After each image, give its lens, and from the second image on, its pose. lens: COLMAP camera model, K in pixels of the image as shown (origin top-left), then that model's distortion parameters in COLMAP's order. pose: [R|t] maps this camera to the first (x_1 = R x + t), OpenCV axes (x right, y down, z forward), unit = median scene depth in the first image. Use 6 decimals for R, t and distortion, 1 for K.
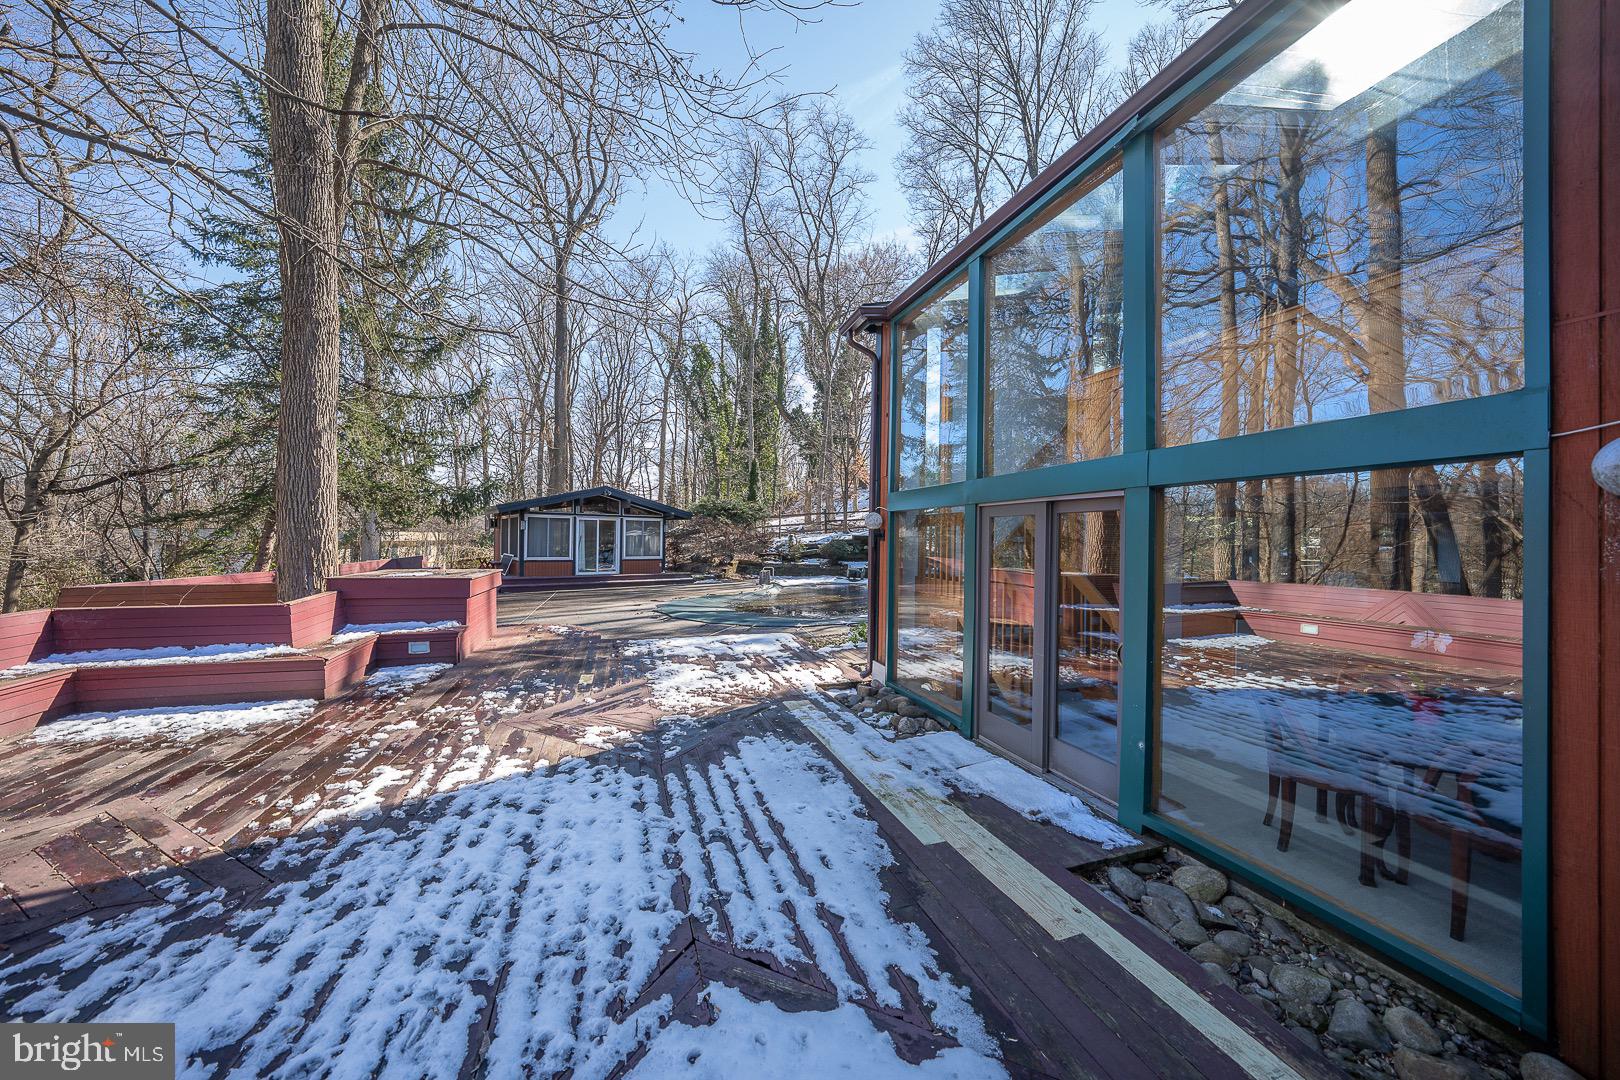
lens RADIAL K [[564.1, 0, 810.0], [0, 564.1, 540.0], [0, 0, 1]] dist [-0.001206, 0.000025]
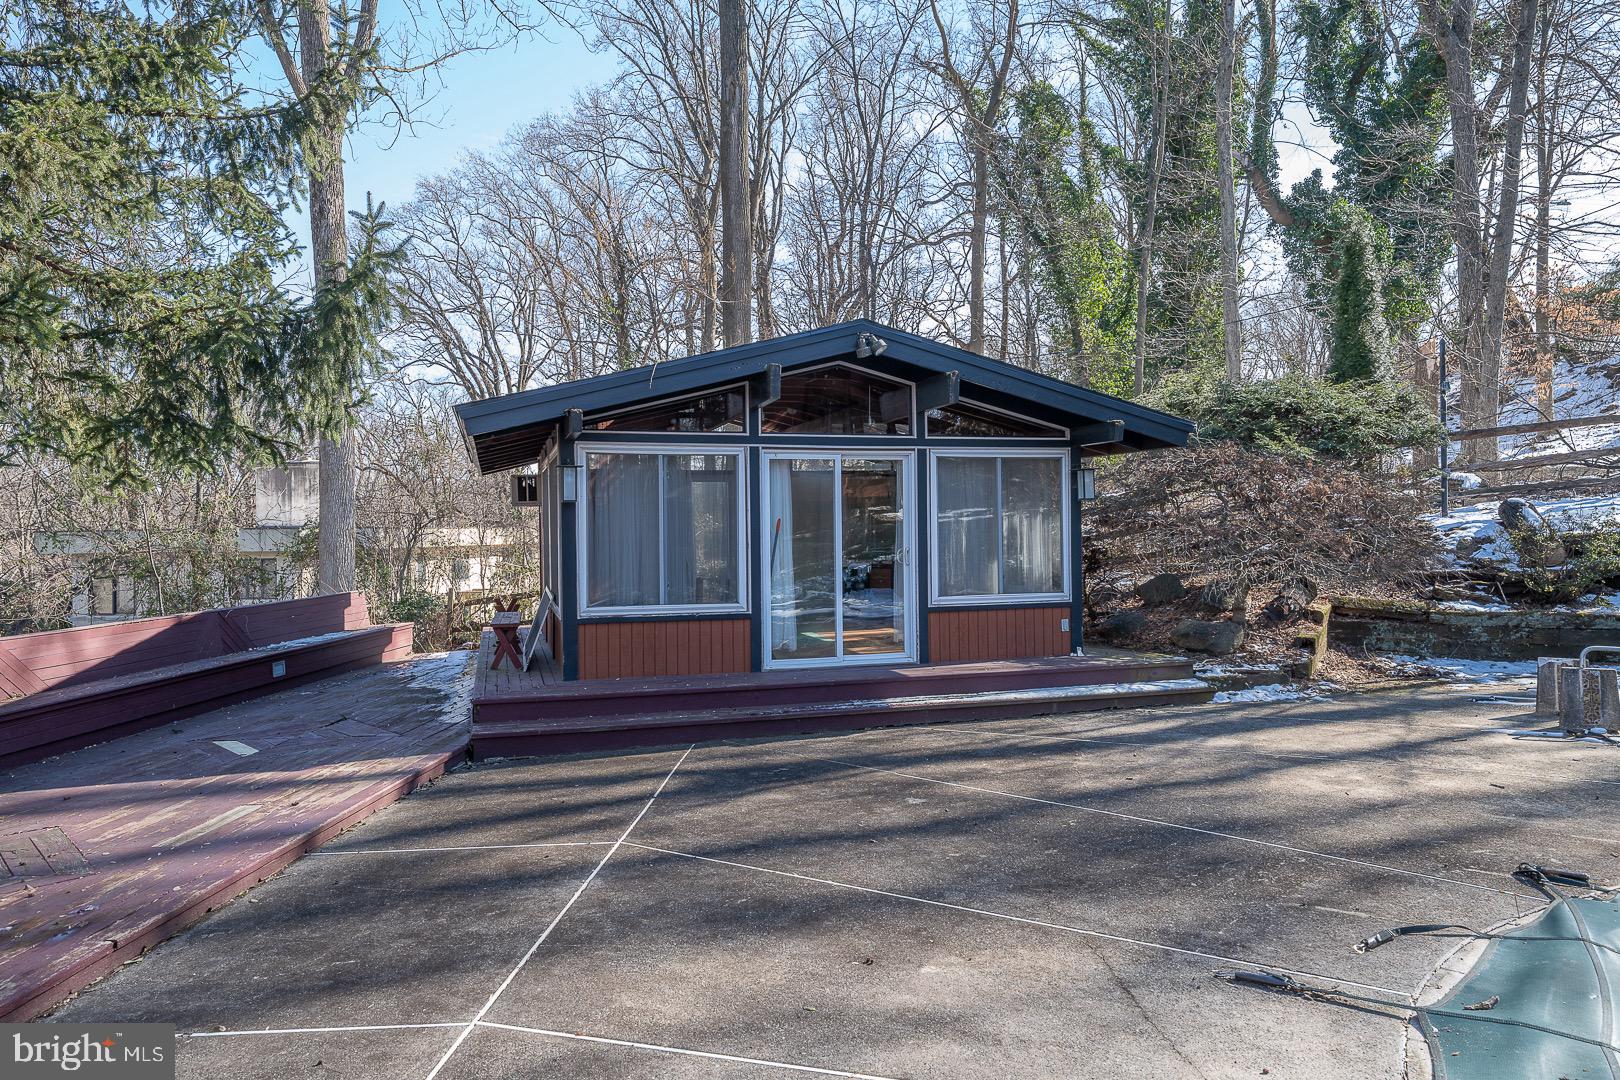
lens RADIAL K [[1035.1, 0, 810.0], [0, 1035.1, 540.0], [0, 0, 1]] dist [0.035894, 0.000361]
pose [[0.931074, -0.020079, -0.364278, -0.184482], [0.022582, 0.999742, 0.002612, 0.000535], [0.364131, -0.010658, 0.931287, 0.473140]]
